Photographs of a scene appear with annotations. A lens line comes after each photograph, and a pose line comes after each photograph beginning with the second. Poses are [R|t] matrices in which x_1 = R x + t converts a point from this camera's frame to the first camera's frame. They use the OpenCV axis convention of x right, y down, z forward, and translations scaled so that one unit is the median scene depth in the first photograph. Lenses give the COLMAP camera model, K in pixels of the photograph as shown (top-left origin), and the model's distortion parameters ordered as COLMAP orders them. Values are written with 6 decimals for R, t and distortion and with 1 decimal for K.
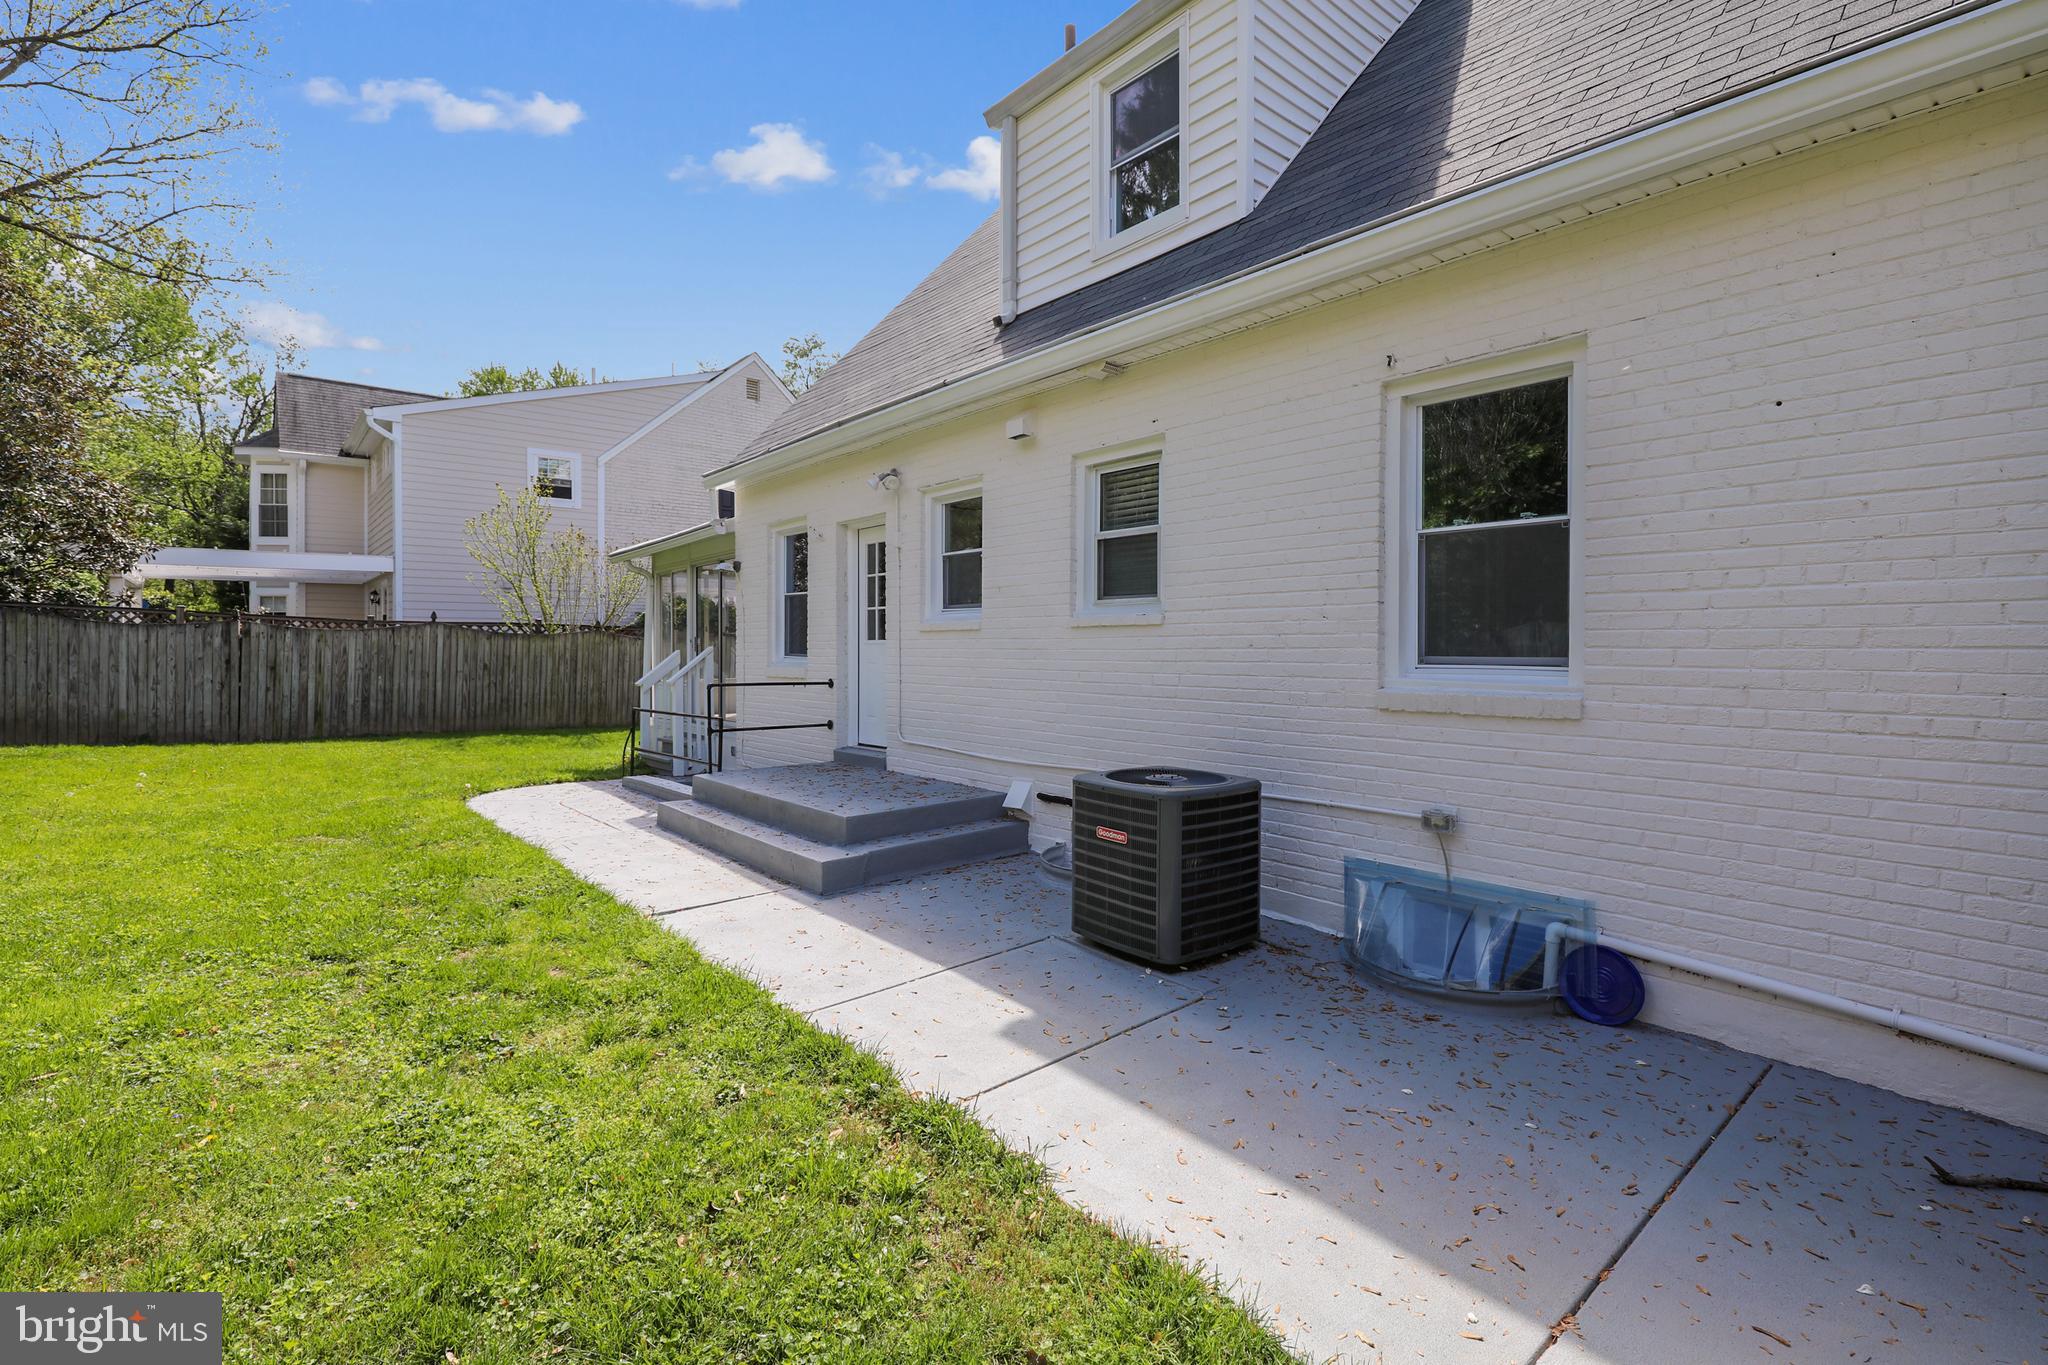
lens RADIAL K [[925.0, 0, 984.9], [0, 925.0, 645.4], [0, 0, 1]] dist [0.000778, 0.000004]
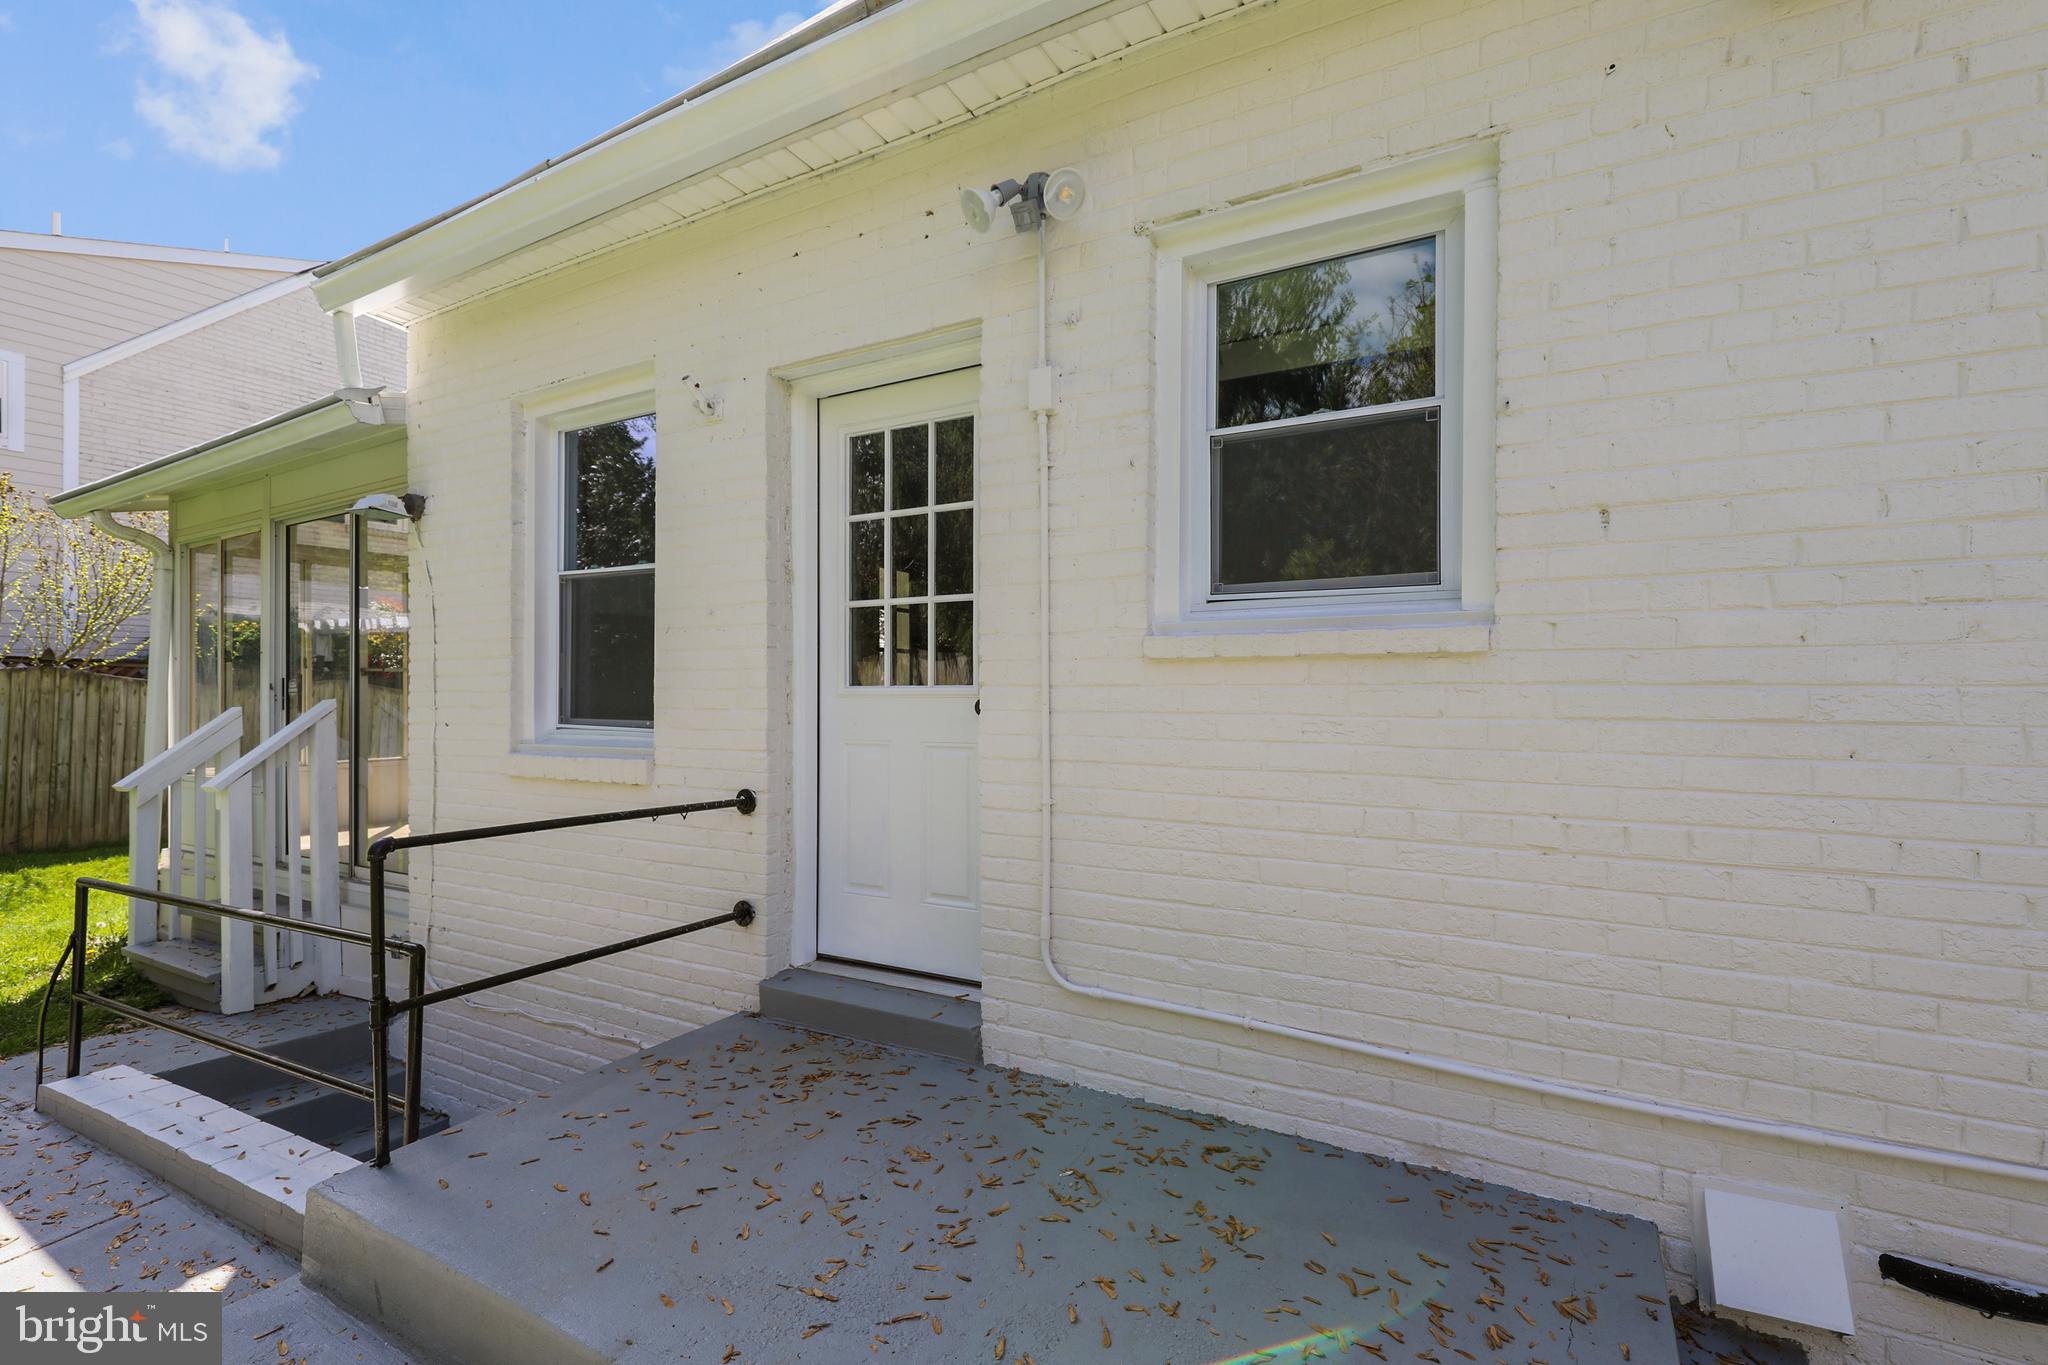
lens RADIAL K [[908.9, 0, 1025.9], [0, 908.9, 701.5], [0, 0, 1]] dist [0.002063, 0.000120]
pose [[0.925120, -0.000095, 0.379675, -0.215864], [-0.002850, 0.999970, 0.007195, -0.002795], [-0.379664, -0.007739, 0.925092, 0.662910]]
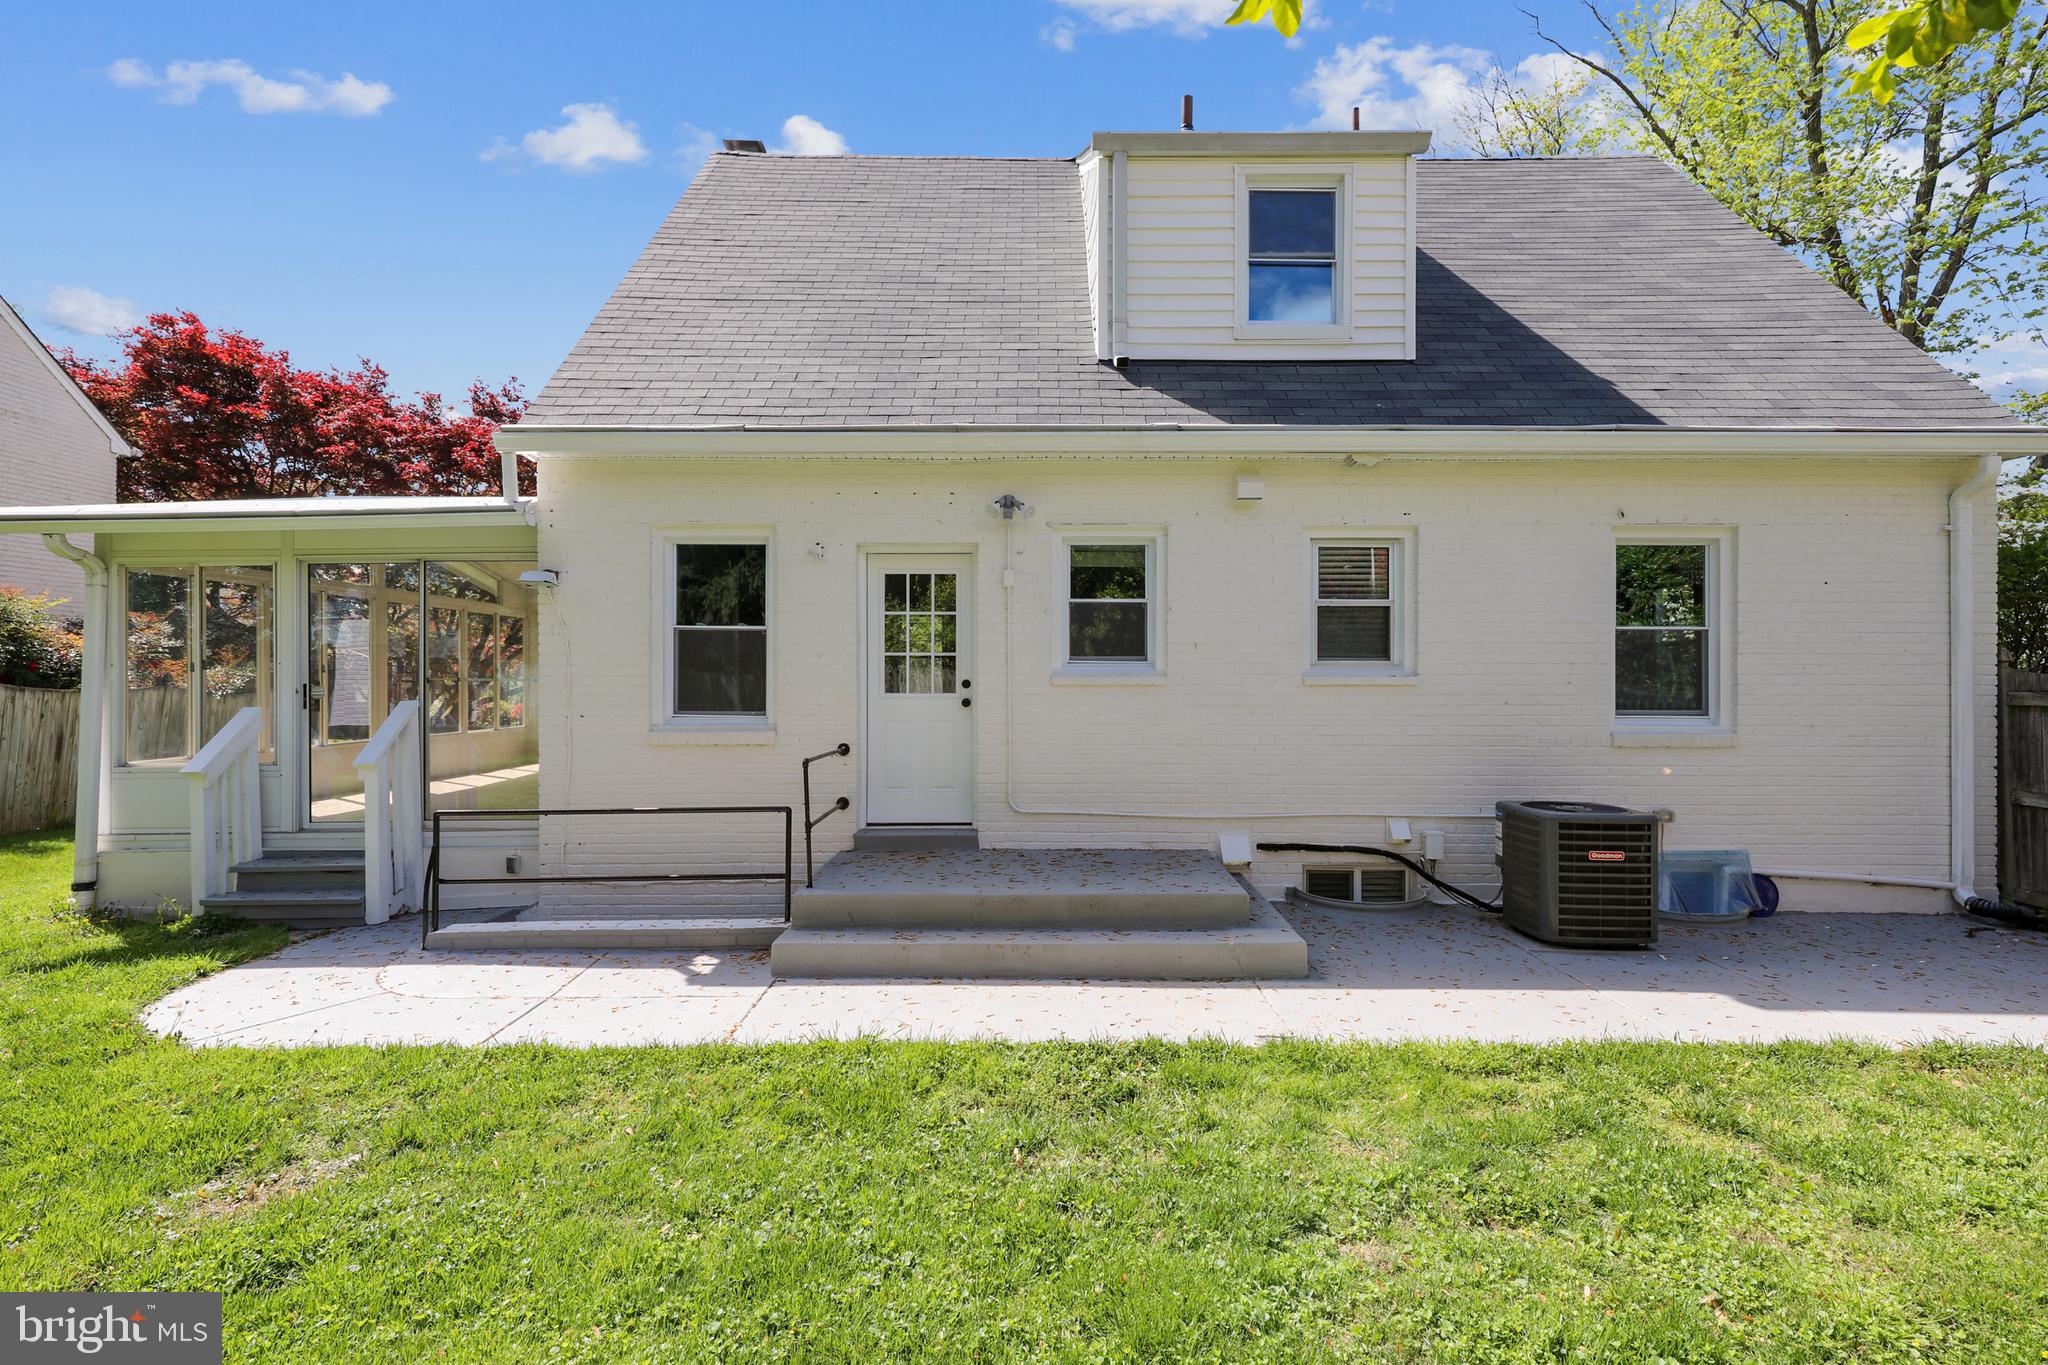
lens RADIAL K [[946.4, 0, 1019.5], [0, 946.4, 681.6], [0, 0, 1]] dist [0.001362, -0.000020]
pose [[0.641239, -0.002255, 0.767338, -0.728790], [-0.002870, 0.999982, 0.005337, -0.022073], [-0.767336, -0.005625, 0.641221, 0.408091]]
